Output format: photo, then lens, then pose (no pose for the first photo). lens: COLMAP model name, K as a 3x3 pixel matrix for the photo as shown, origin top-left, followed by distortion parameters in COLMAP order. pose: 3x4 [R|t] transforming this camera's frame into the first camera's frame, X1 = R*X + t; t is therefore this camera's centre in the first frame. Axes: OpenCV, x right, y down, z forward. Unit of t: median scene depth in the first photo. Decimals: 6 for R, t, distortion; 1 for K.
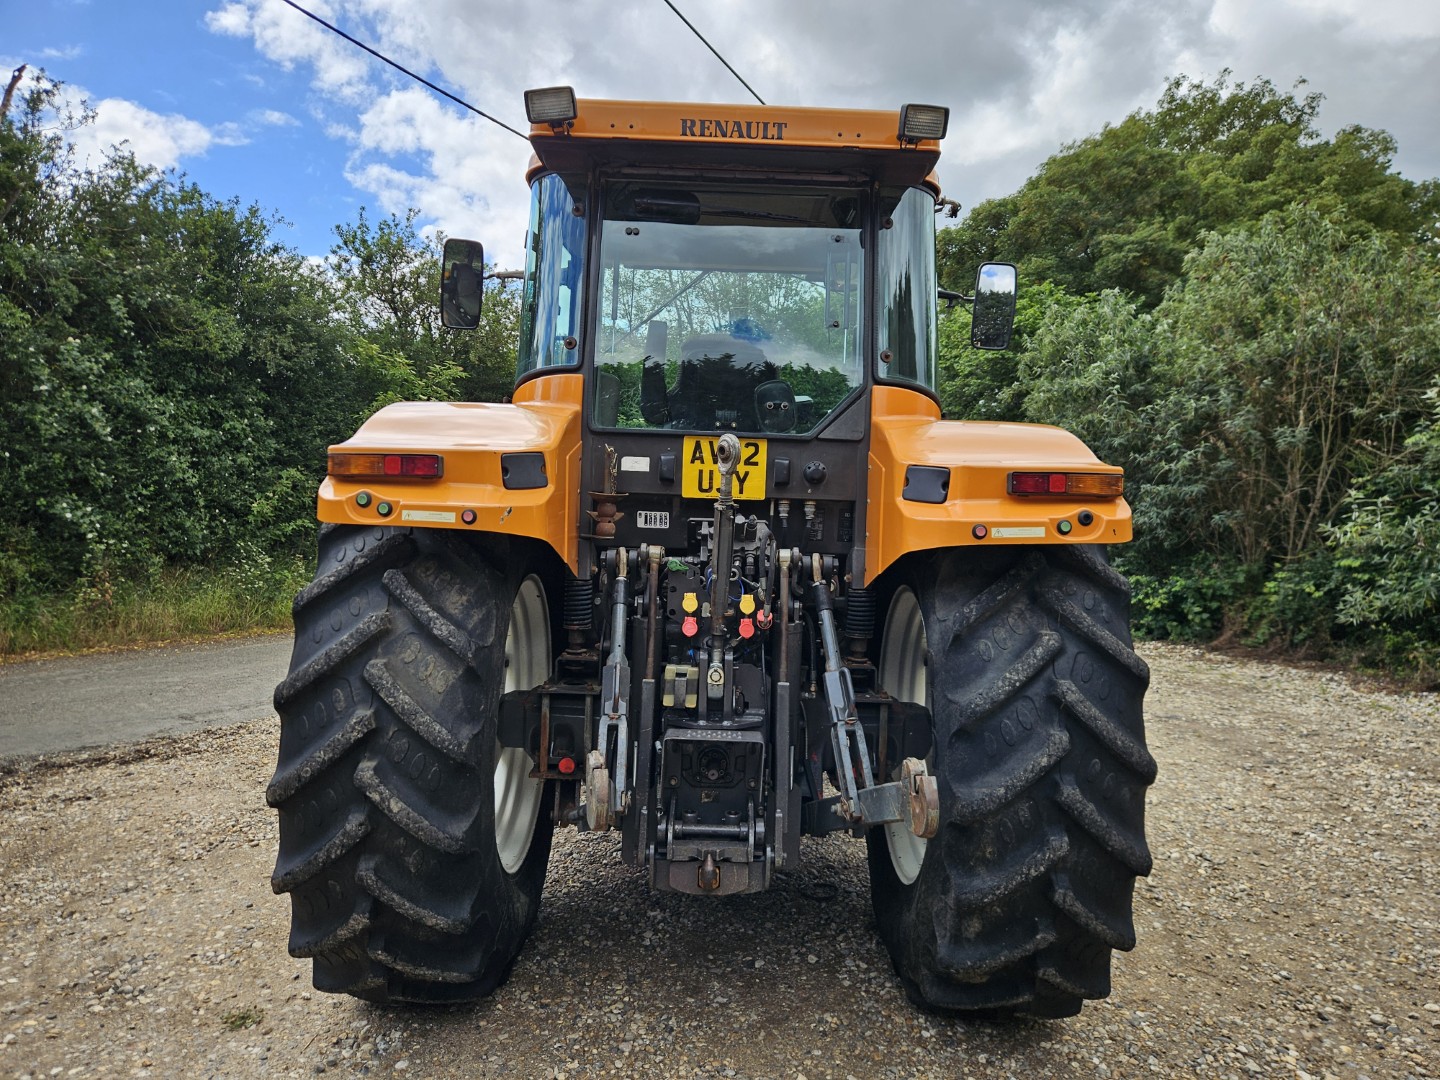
lens RADIAL K [[958.0, 0, 718.1], [0, 958.0, 550.9], [0, 0, 1]] dist [0.017426, -0.008527]
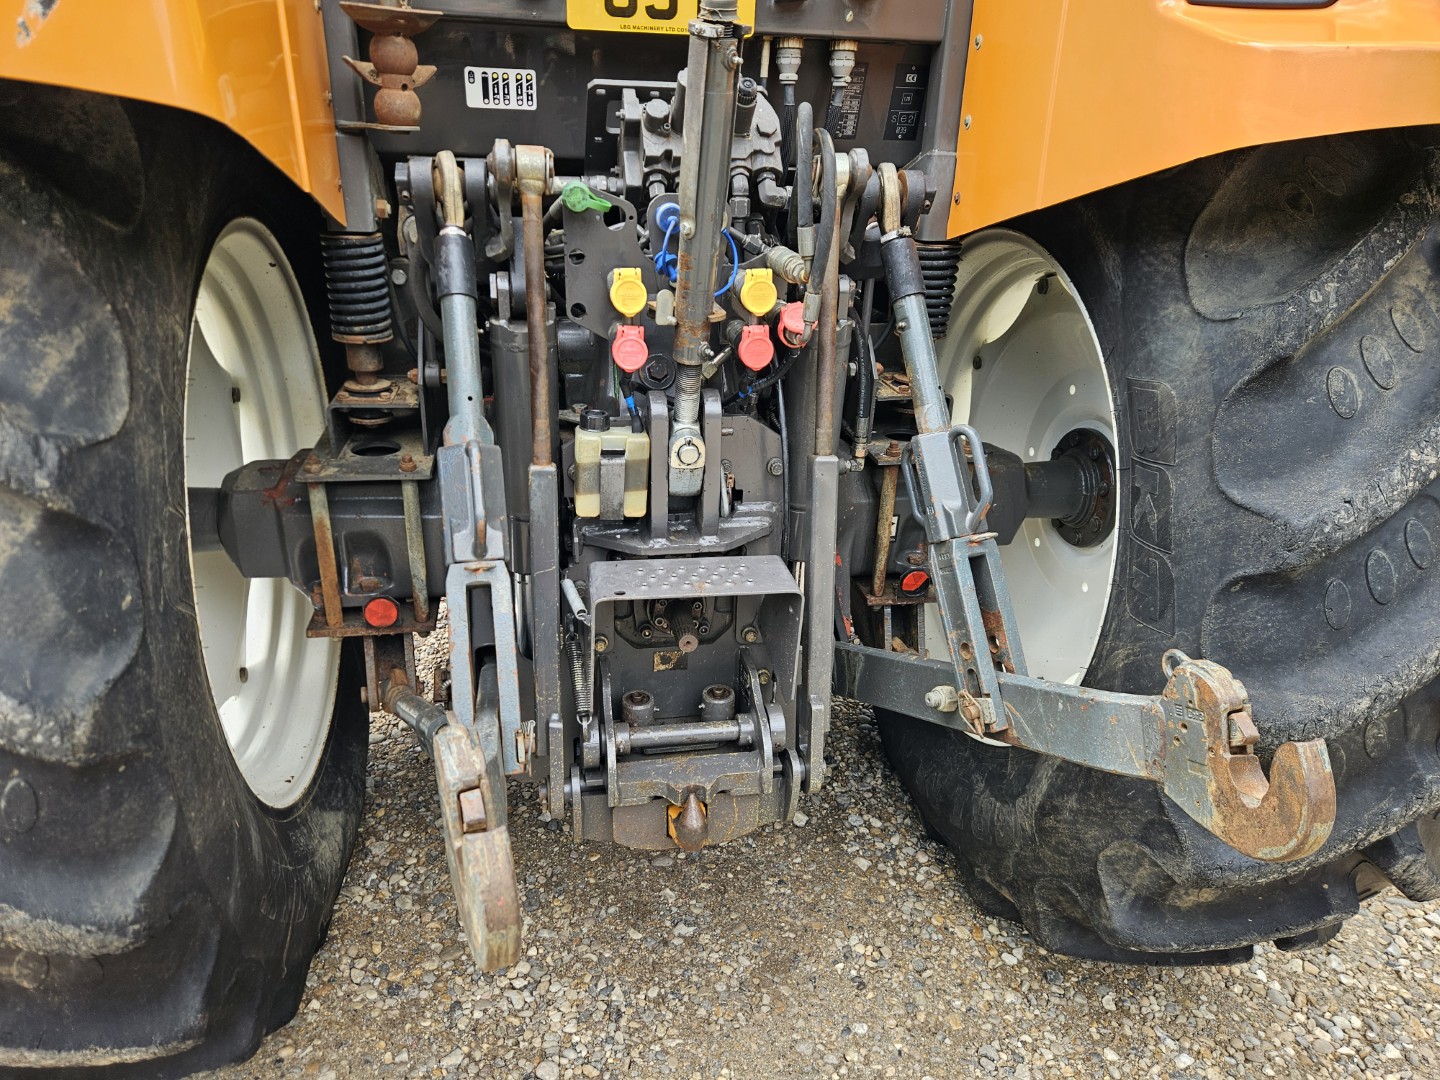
lens RADIAL K [[985.9, 0, 716.3], [0, 985.9, 565.3], [0, 0, 1]] dist [0.047551, -0.019189]
pose [[0.983744, -0.075597, 0.162890, -0.068639], [0.010457, 0.929650, 0.368294, 0.004991], [-0.179273, -0.360604, 0.915328, 0.516728]]
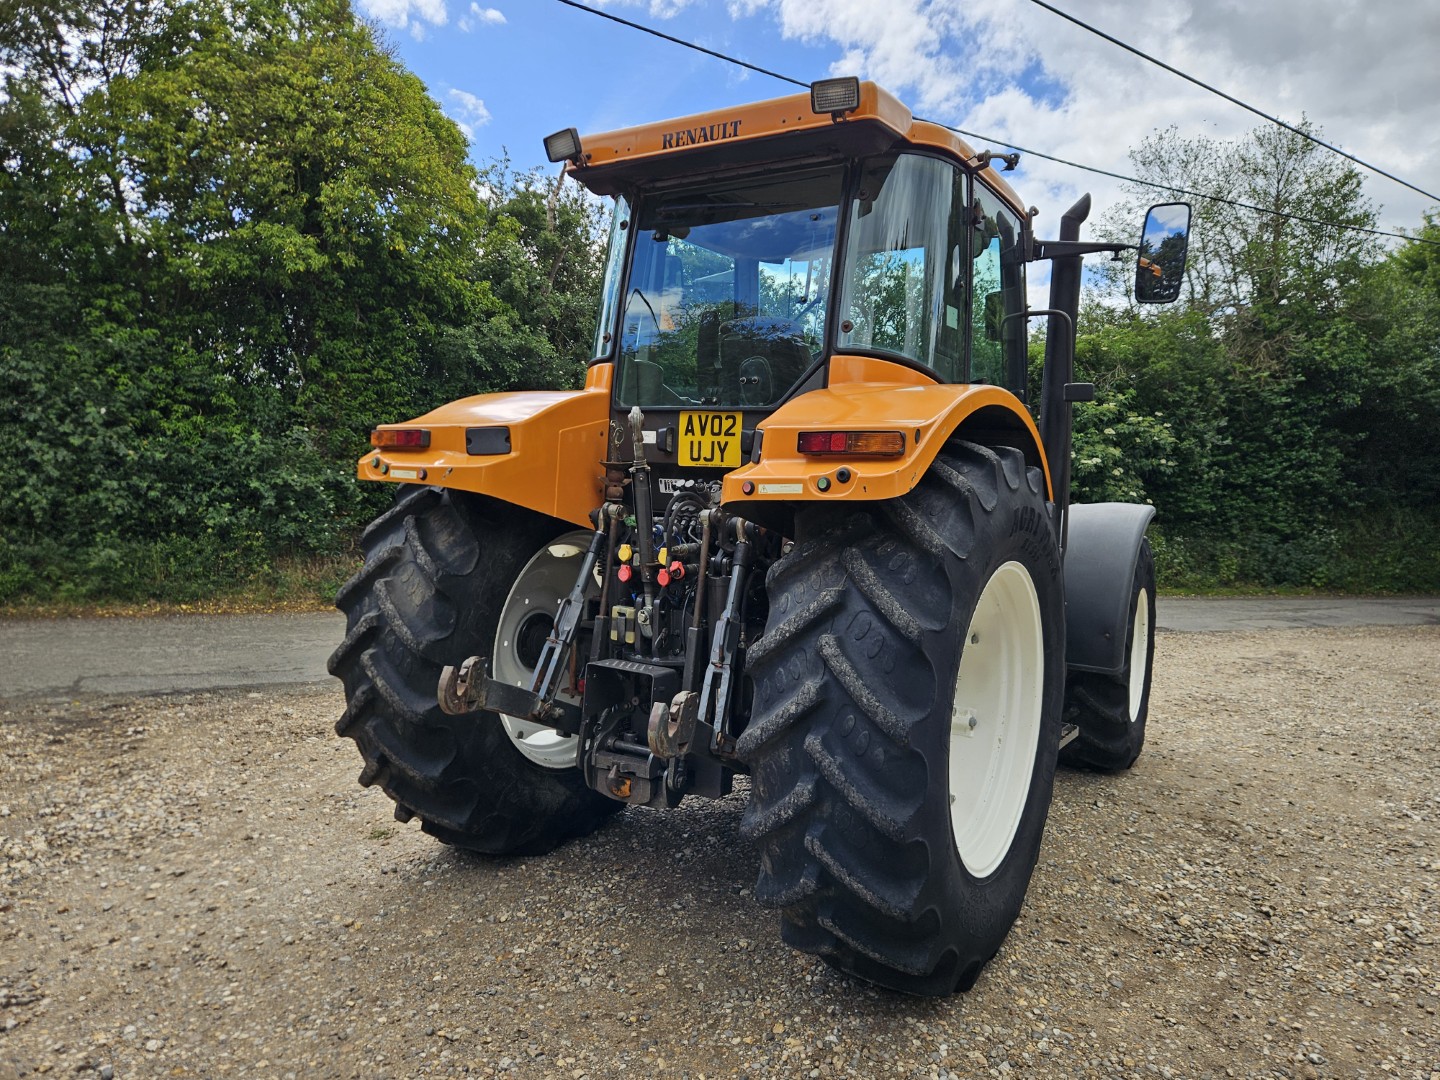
lens RADIAL K [[985.9, 0, 718.0], [0, 985.9, 545.2], [0, 0, 1]] dist [0.047551, -0.019189]
pose [[0.841962, 0.036800, -0.538281, 0.681844], [-0.039967, 0.999184, 0.005795, 0.031968], [0.538055, 0.016634, 0.842745, 0.042831]]
